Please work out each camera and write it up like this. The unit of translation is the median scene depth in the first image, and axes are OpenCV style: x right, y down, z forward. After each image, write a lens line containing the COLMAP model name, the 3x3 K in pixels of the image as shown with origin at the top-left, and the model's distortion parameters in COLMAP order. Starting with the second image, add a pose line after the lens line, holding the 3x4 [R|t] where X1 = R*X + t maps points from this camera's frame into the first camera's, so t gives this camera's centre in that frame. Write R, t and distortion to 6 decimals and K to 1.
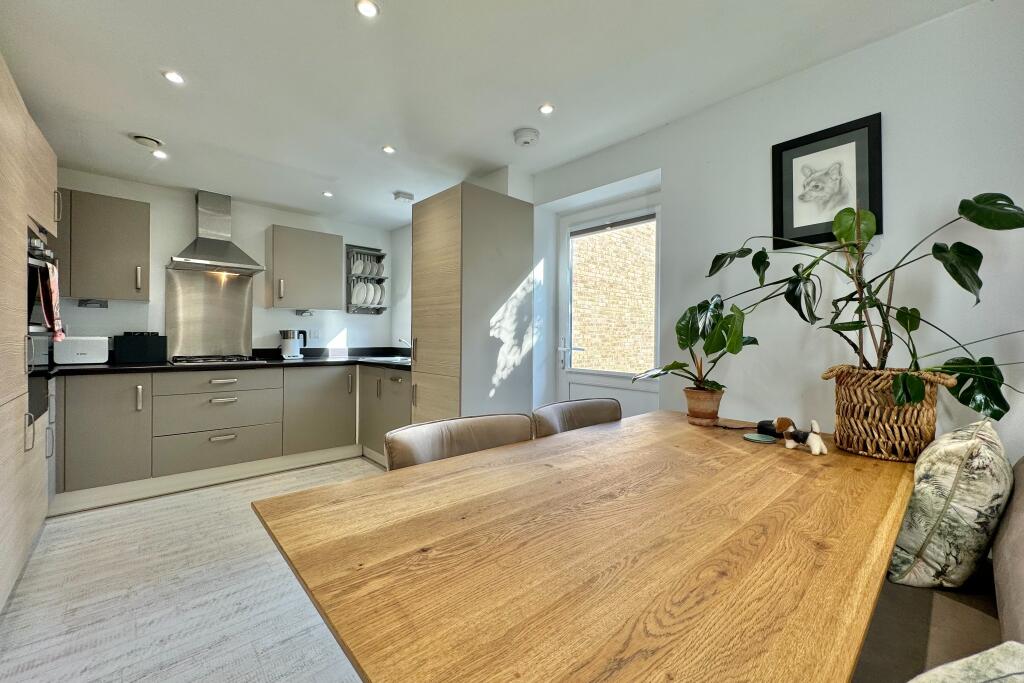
lens RADIAL K [[414.6, 0, 513.2], [0, 414.6, 338.5], [0, 0, 1]] dist [0.001024, -0.000042]
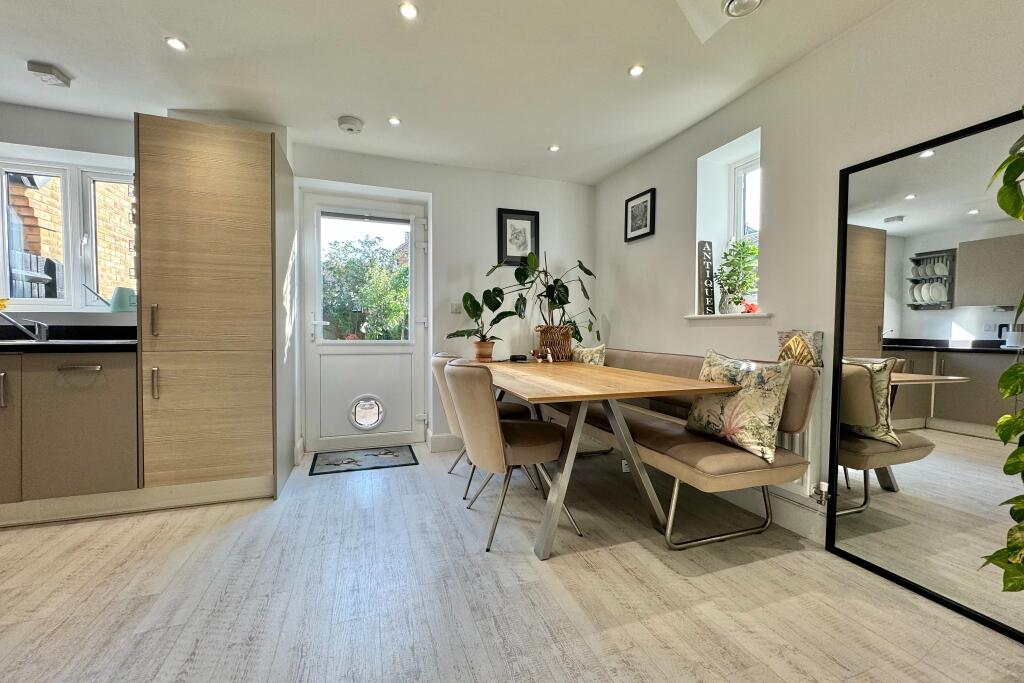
lens RADIAL K [[414.6, 0, 513.7], [0, 414.6, 340.4], [0, 0, 1]] dist [0.001024, -0.000042]
pose [[0.385675, -0.029016, 0.922178, -1.066063], [0.001628, 0.999525, 0.030769, 0.064151], [-0.922633, -0.010366, 0.385539, 0.228157]]
